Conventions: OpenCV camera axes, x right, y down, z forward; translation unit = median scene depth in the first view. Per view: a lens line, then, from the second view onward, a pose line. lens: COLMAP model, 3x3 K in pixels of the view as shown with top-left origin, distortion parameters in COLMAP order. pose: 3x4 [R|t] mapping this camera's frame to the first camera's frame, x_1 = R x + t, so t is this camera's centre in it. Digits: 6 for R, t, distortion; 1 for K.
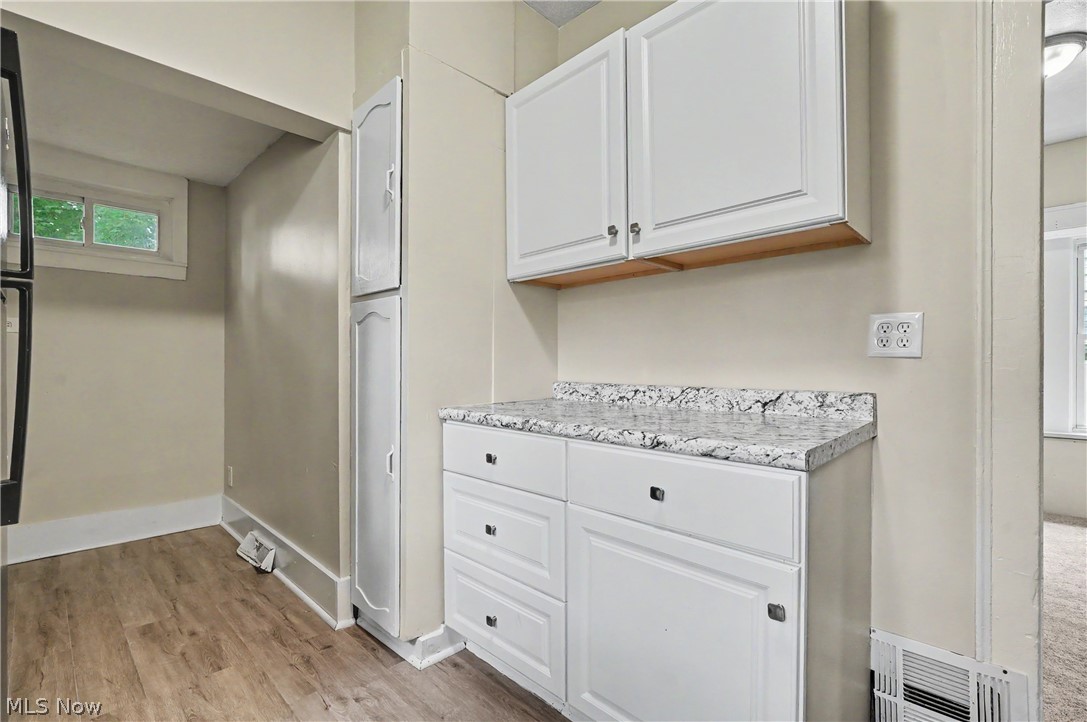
lens RADIAL K [[500.8, 0, 541.2], [0, 500.8, 363.1], [0, 0, 1]] dist [-0.001049, -0.000042]
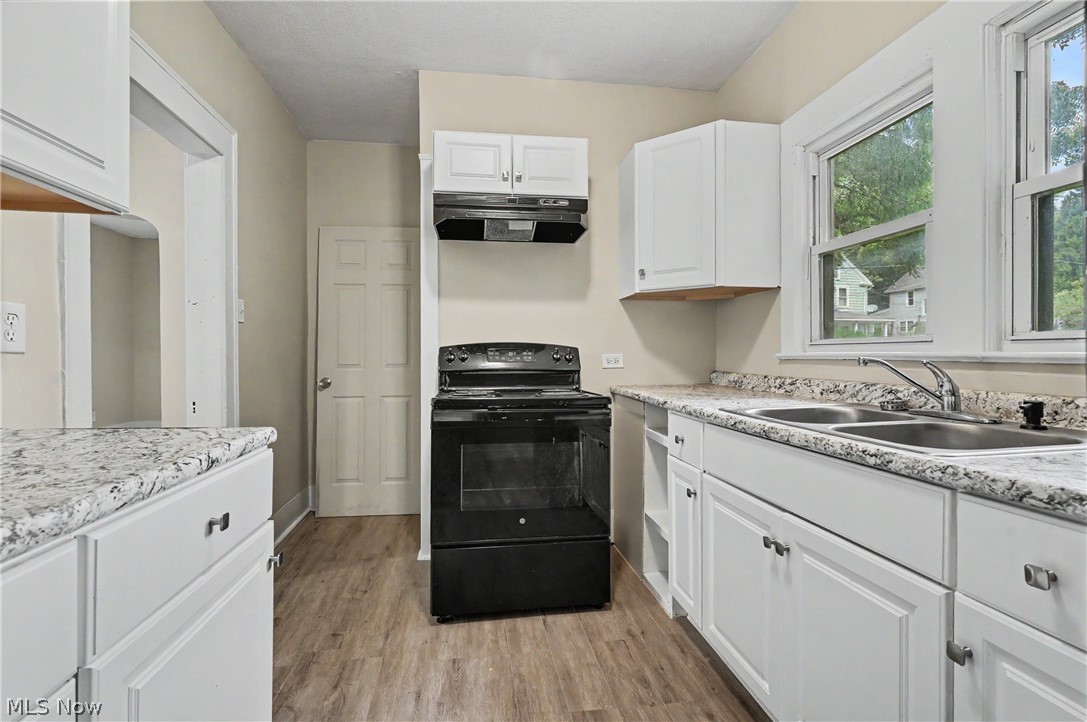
lens RADIAL K [[500.8, 0, 541.2], [0, 500.8, 363.1], [0, 0, 1]] dist [-0.001049, -0.000042]
pose [[-0.790317, -0.012738, 0.612566, -0.588489], [-0.001481, 0.999821, 0.018880, -0.011465], [-0.612696, 0.014014, -0.790194, 1.158982]]
